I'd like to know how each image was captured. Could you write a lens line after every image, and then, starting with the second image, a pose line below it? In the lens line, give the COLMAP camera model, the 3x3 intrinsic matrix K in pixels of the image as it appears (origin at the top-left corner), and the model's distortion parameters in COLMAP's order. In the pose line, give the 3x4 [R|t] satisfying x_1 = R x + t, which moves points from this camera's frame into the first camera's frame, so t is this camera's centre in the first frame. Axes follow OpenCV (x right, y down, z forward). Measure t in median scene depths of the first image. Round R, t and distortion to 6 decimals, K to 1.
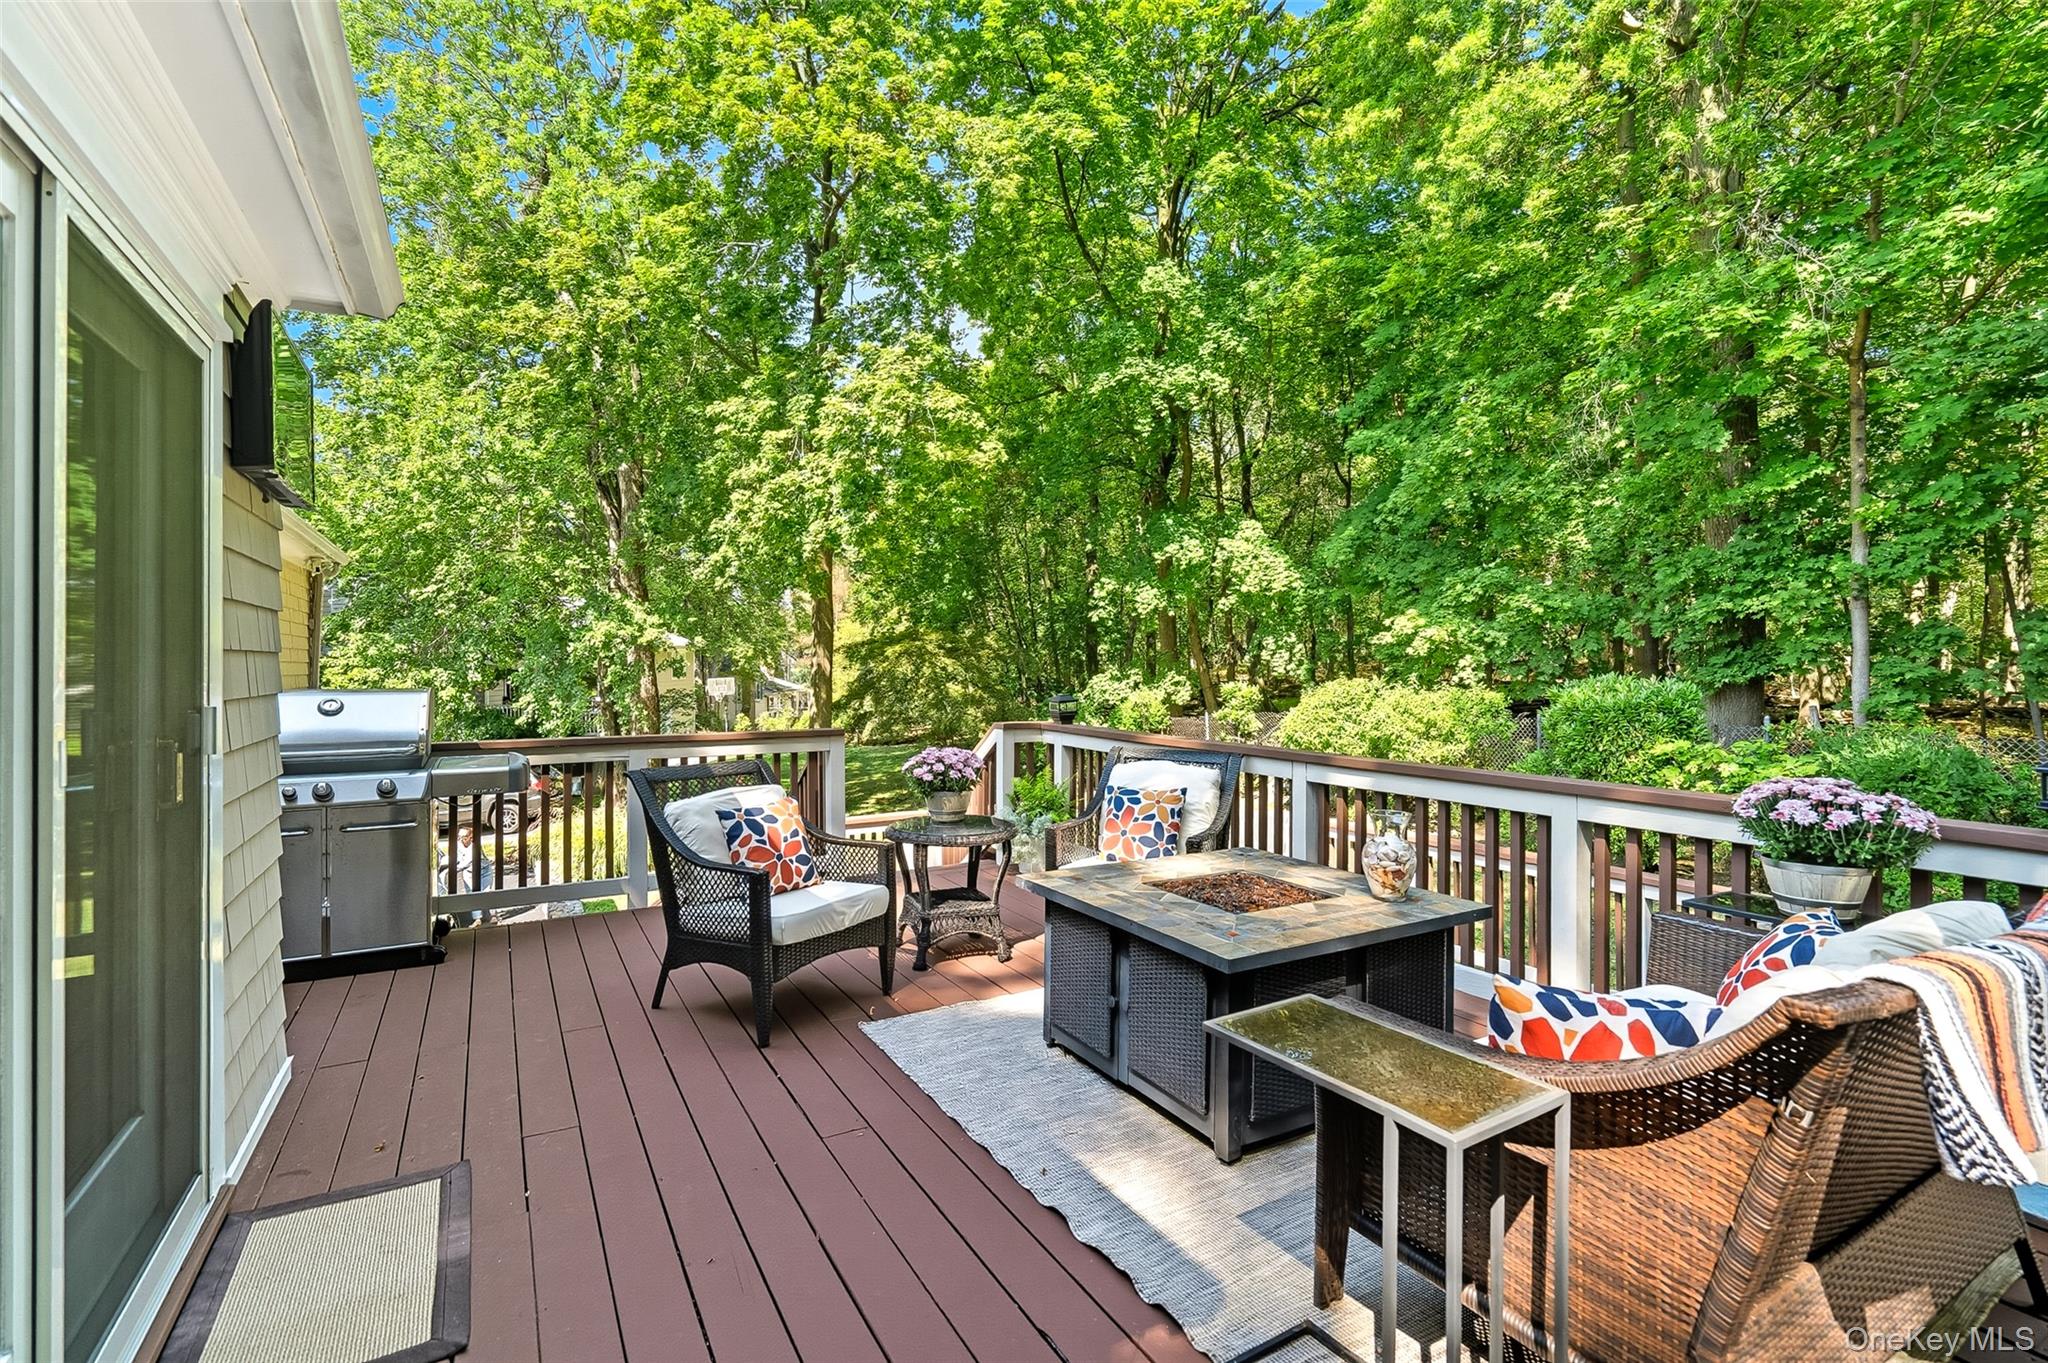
lens RADIAL K [[951.0, 0, 1024.6], [0, 951.0, 669.5], [0, 0, 1]] dist [0.001910, 0.000448]
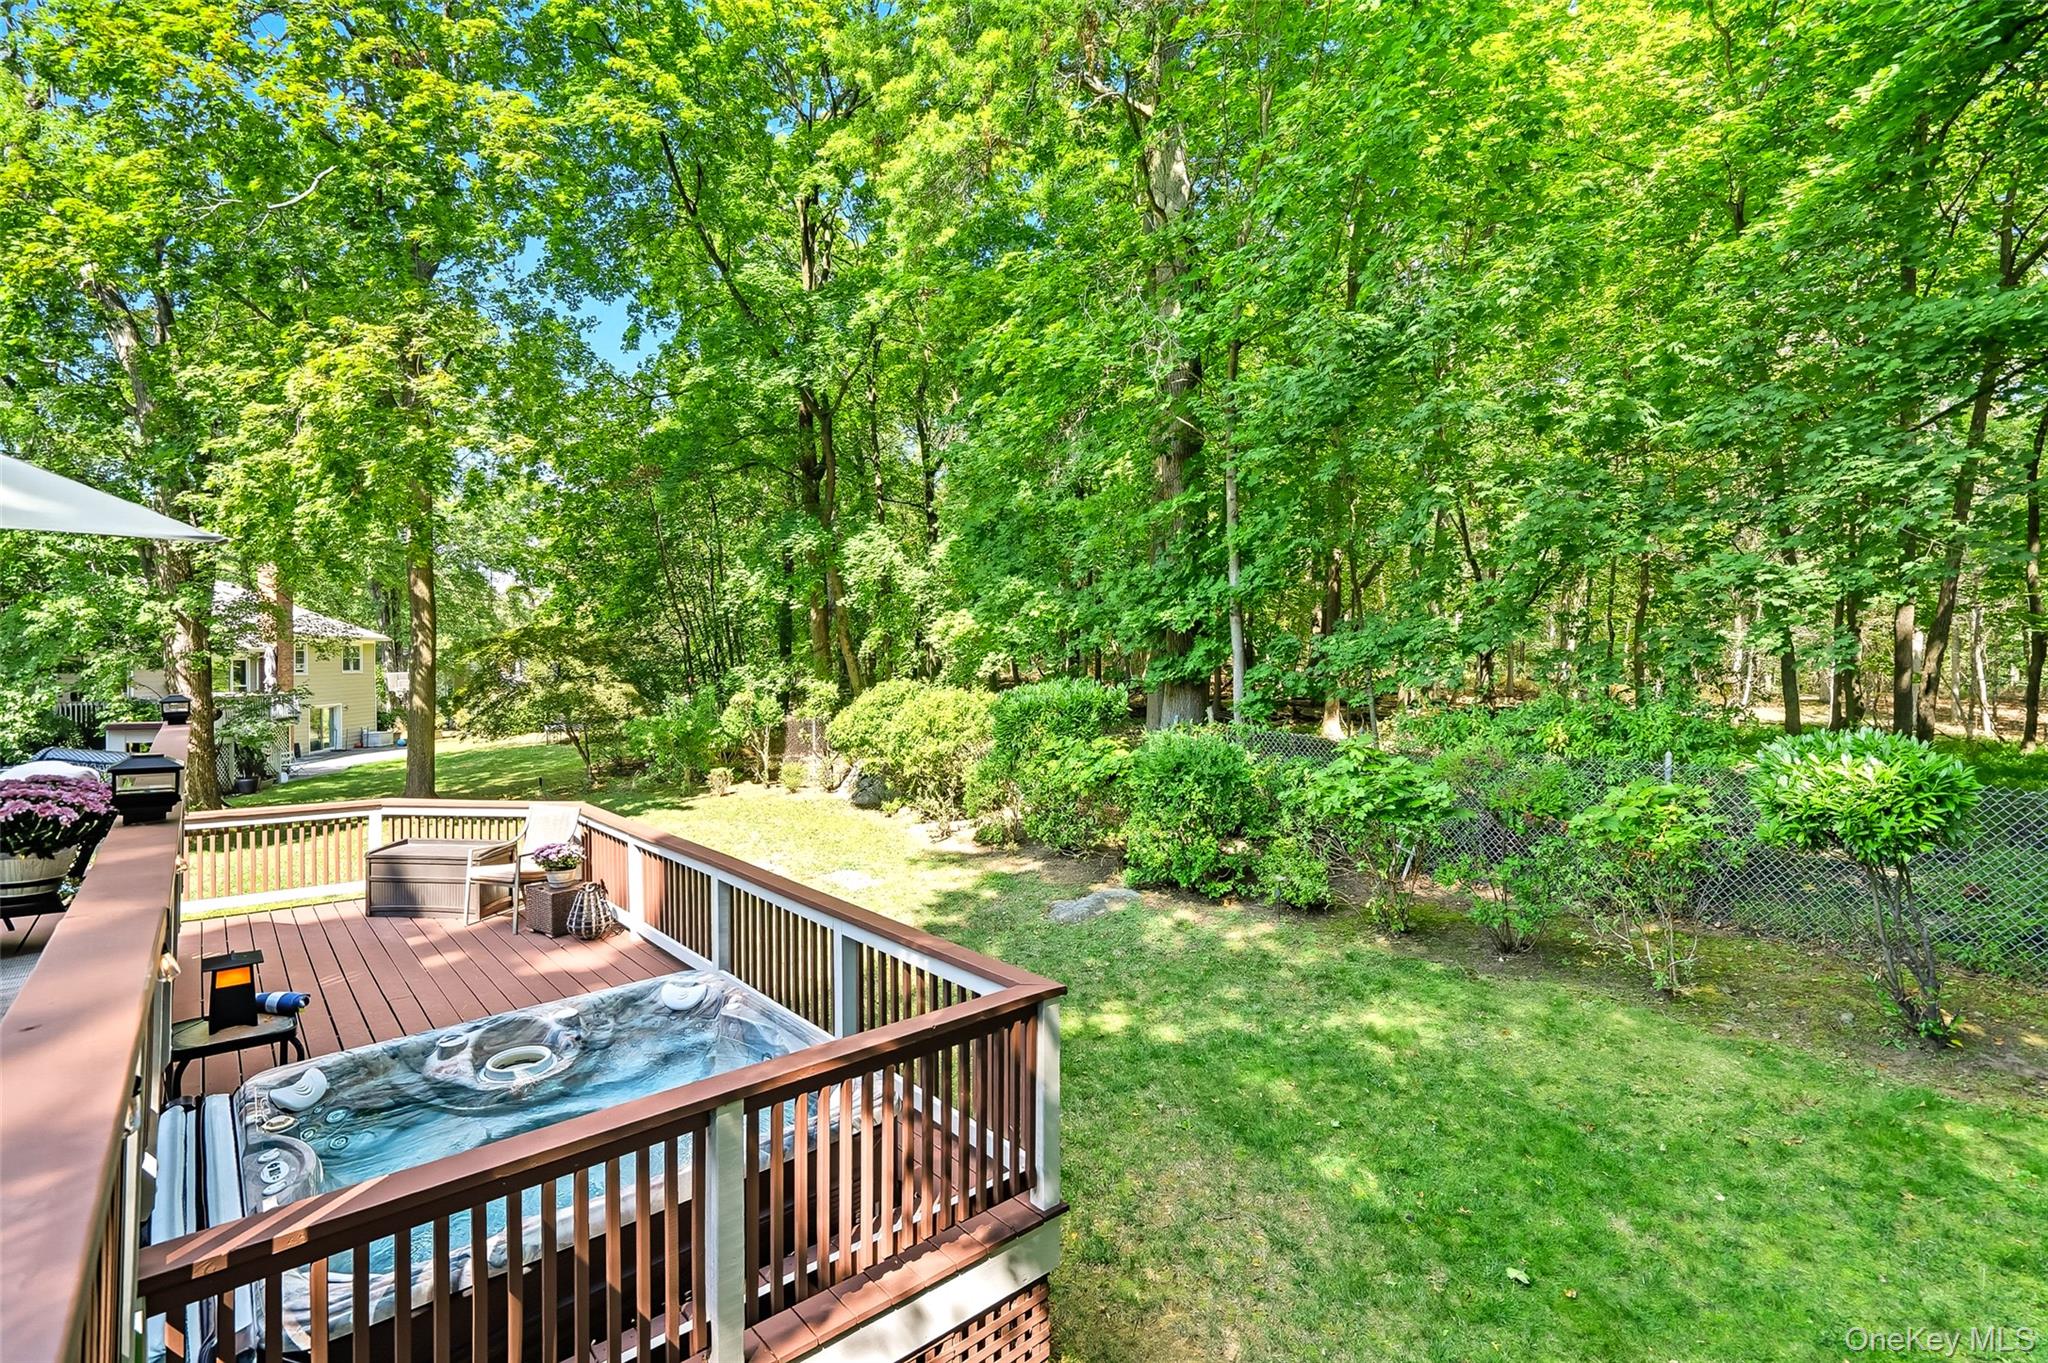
lens RADIAL K [[939.3, 0, 1022.7], [0, 939.3, 677.9], [0, 0, 1]] dist [0.000950, -0.000399]
pose [[0.981129, 0.011356, 0.193022, 0.809063], [-0.013823, 0.999839, 0.011438, -0.015549], [-0.192861, -0.013890, 0.981128, -0.124422]]
